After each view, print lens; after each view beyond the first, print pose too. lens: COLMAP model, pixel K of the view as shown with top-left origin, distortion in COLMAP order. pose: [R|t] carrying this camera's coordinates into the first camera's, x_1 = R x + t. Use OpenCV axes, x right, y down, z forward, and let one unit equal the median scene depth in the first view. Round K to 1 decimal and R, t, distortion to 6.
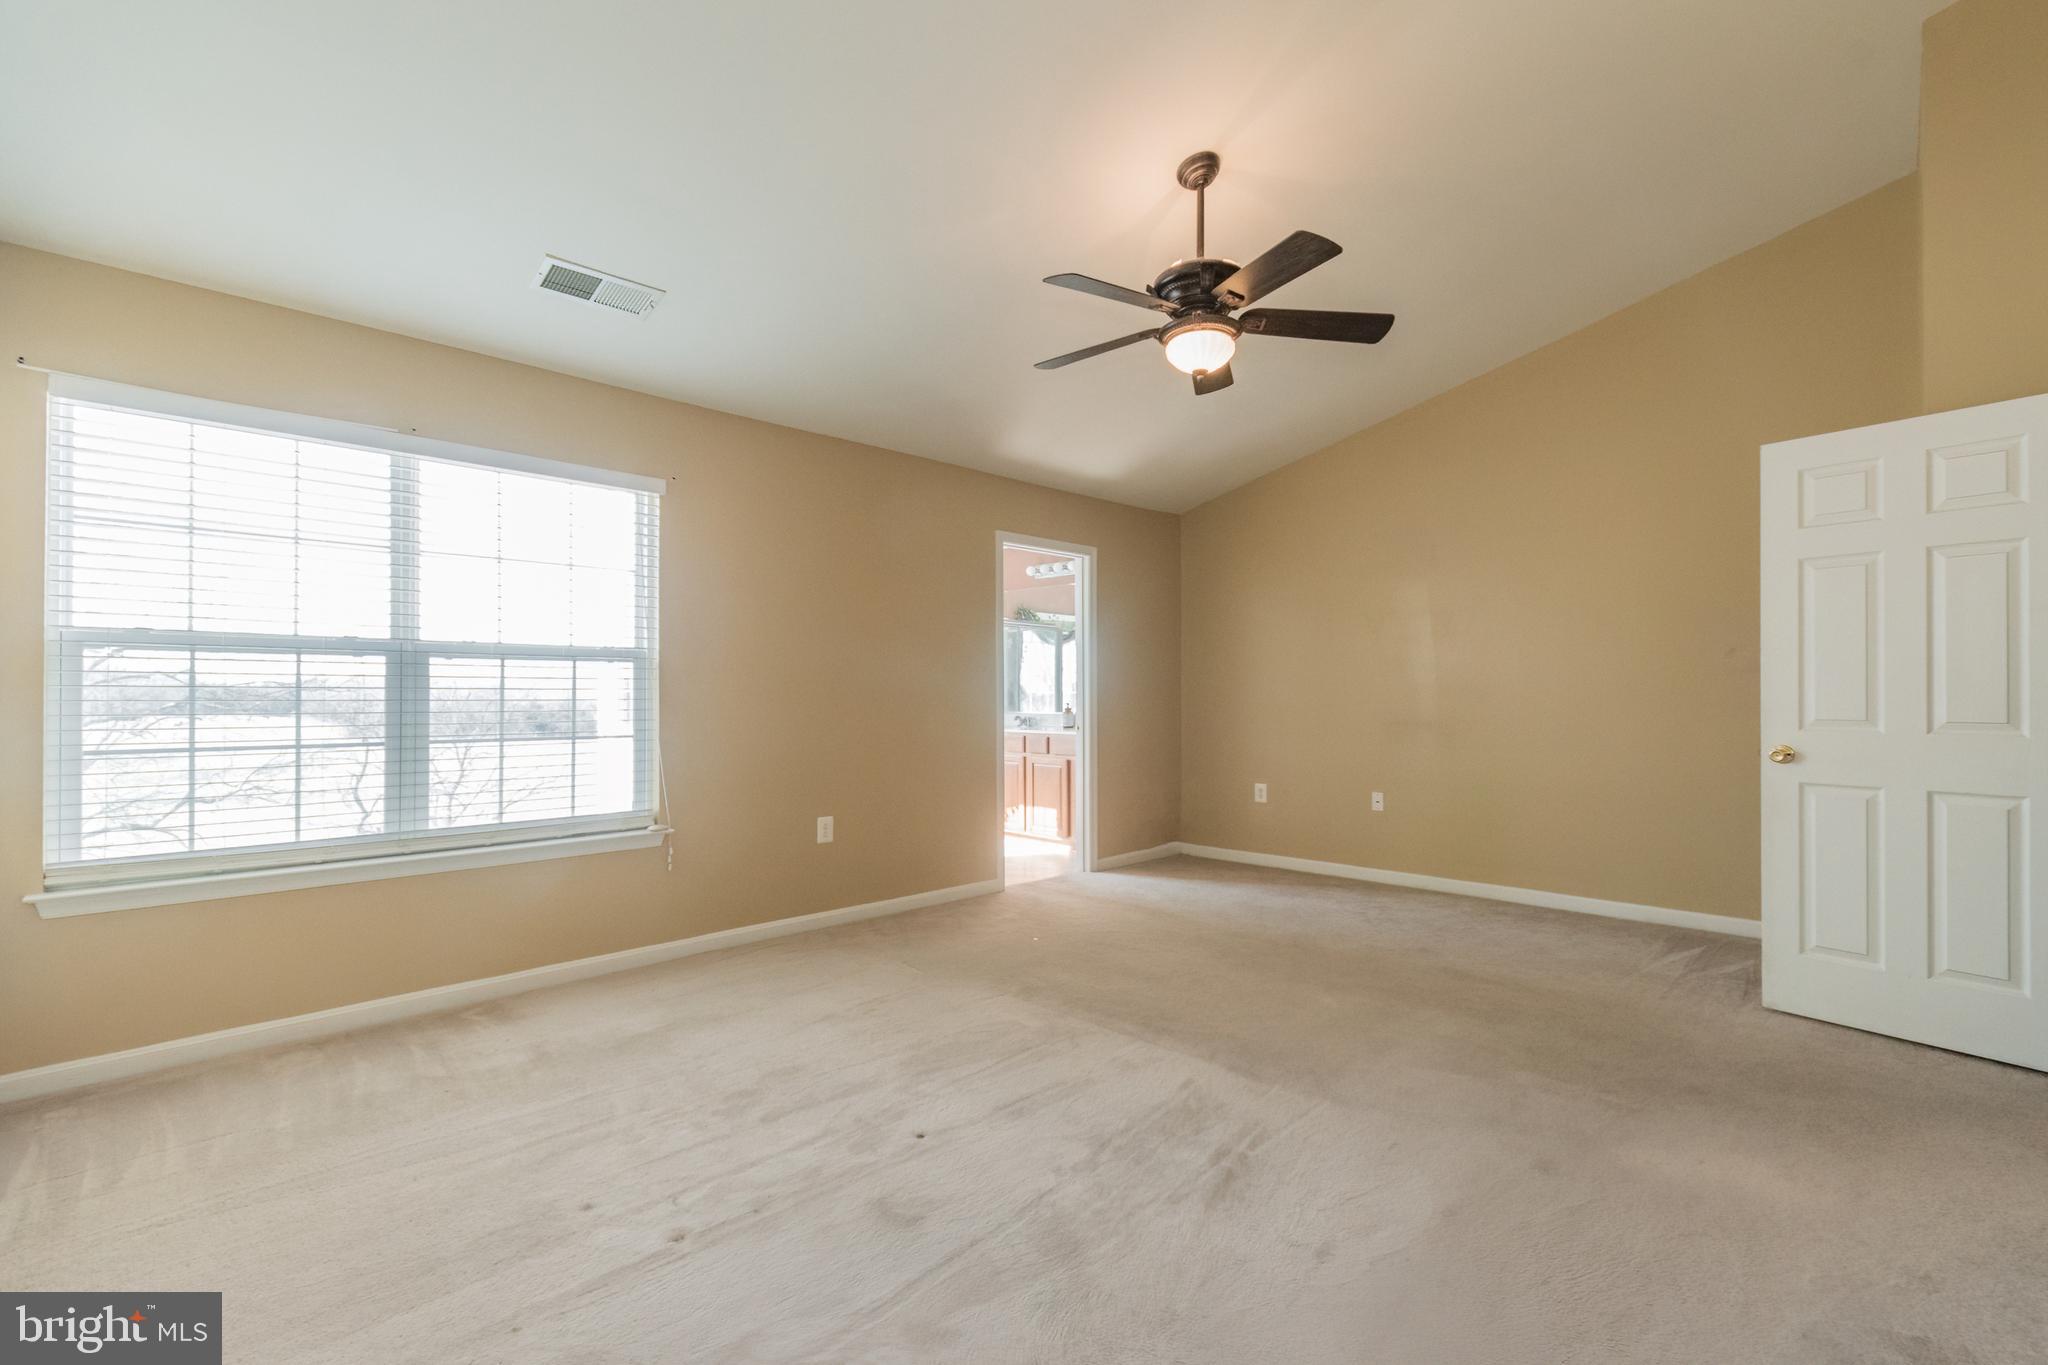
lens RADIAL K [[867.5, 0, 971.3], [0, 867.5, 689.1], [0, 0, 1]] dist [-0.002417, -0.000430]
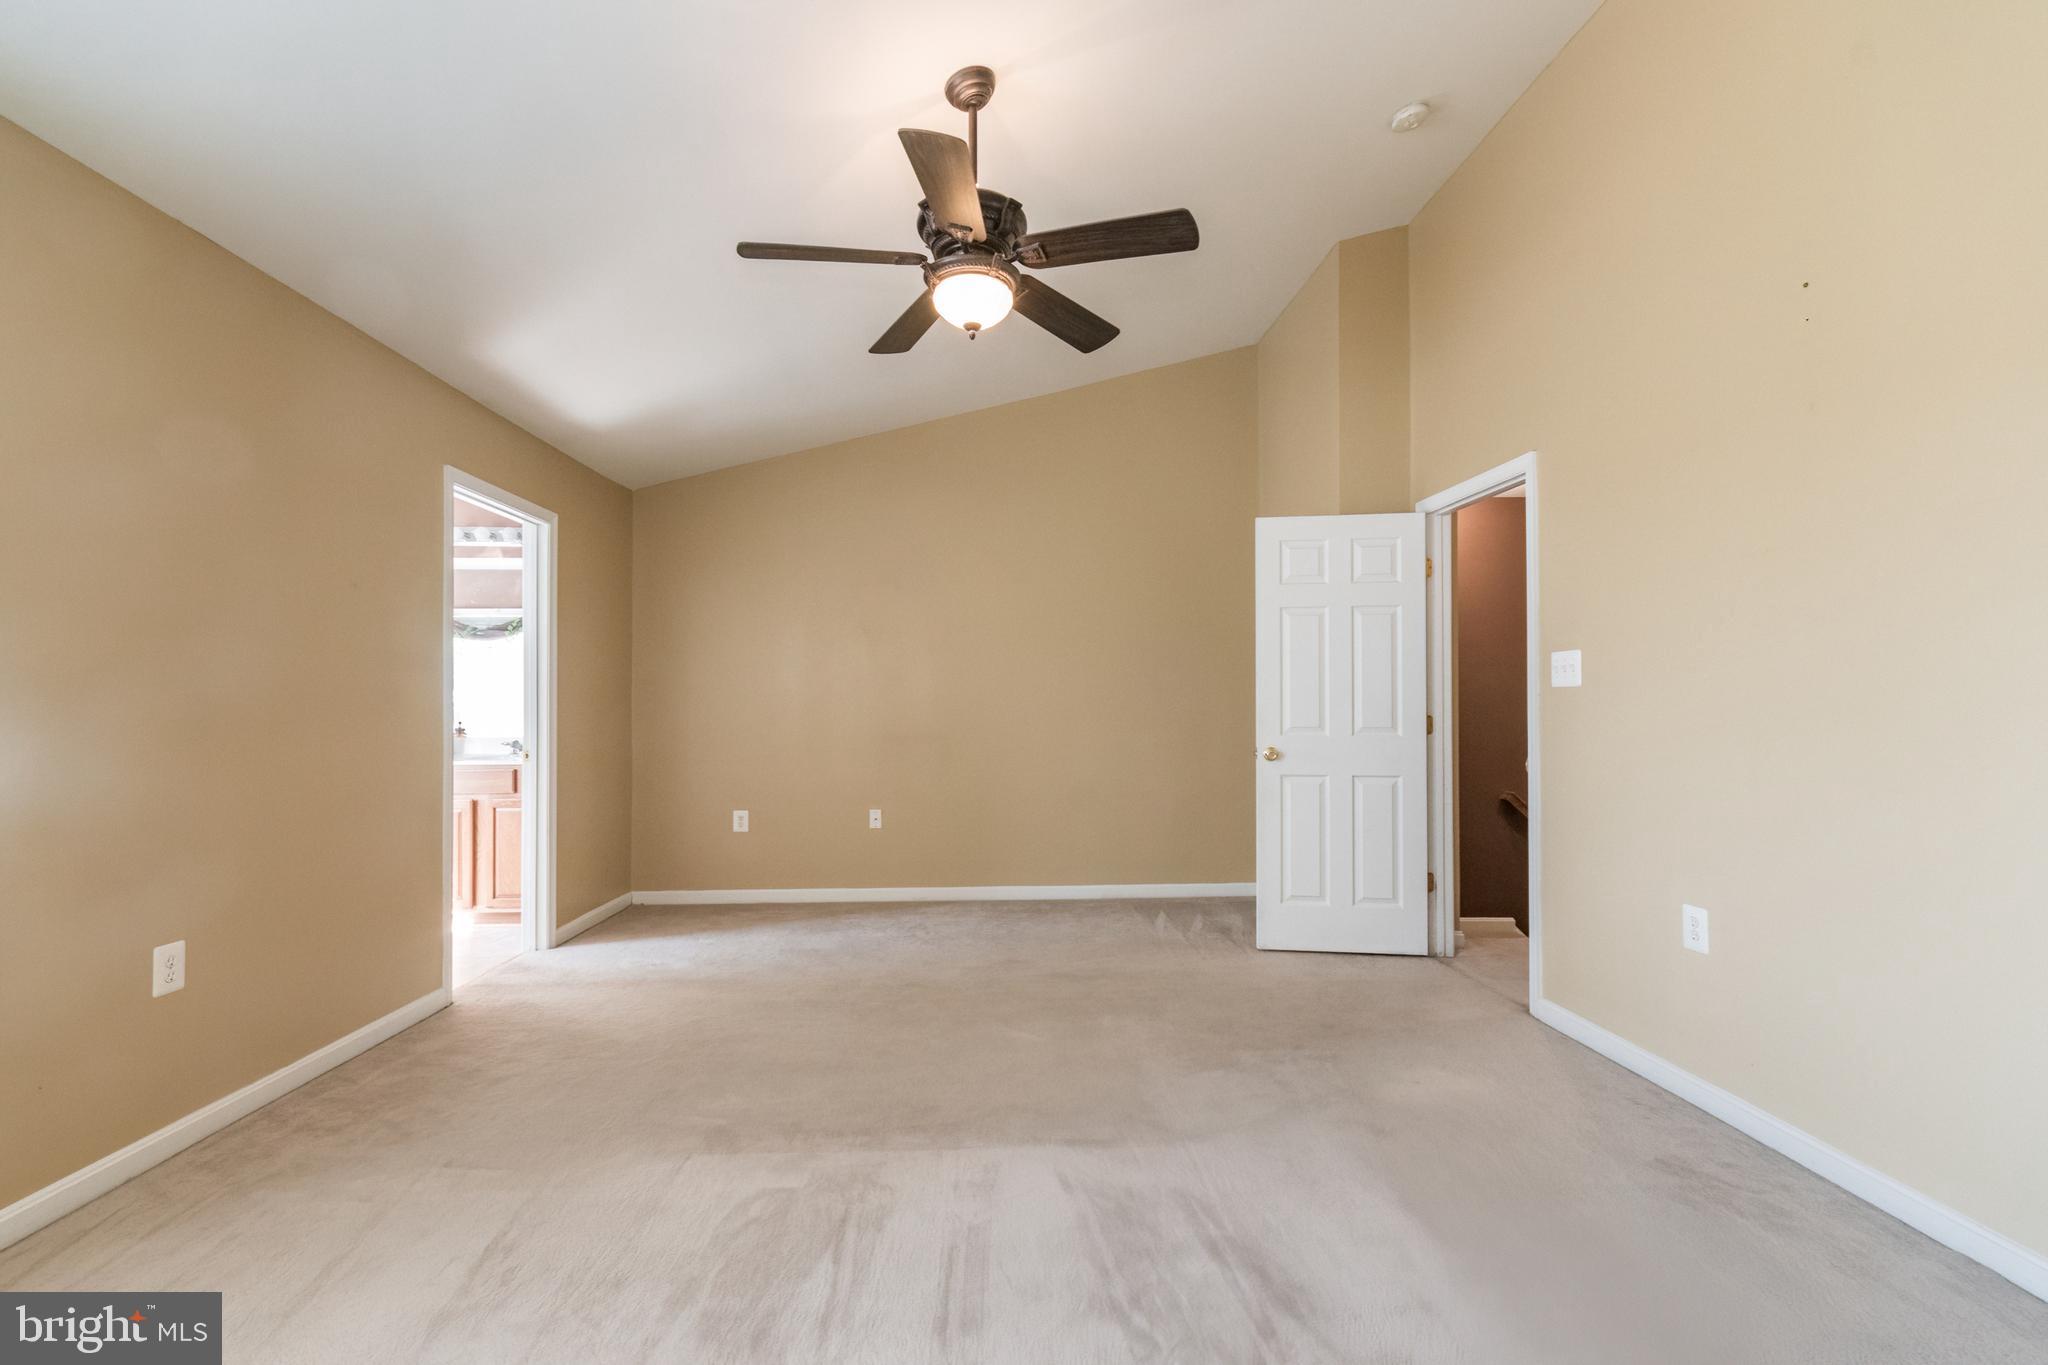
lens RADIAL K [[899.3, 0, 1000.5], [0, 899.3, 690.3], [0, 0, 1]] dist [0.002279, -0.000128]
pose [[0.667479, 0.014829, 0.744481, -0.348580], [-0.002483, 0.999840, -0.017689, 0.003896], [-0.744624, 0.009959, 0.667410, 0.379063]]
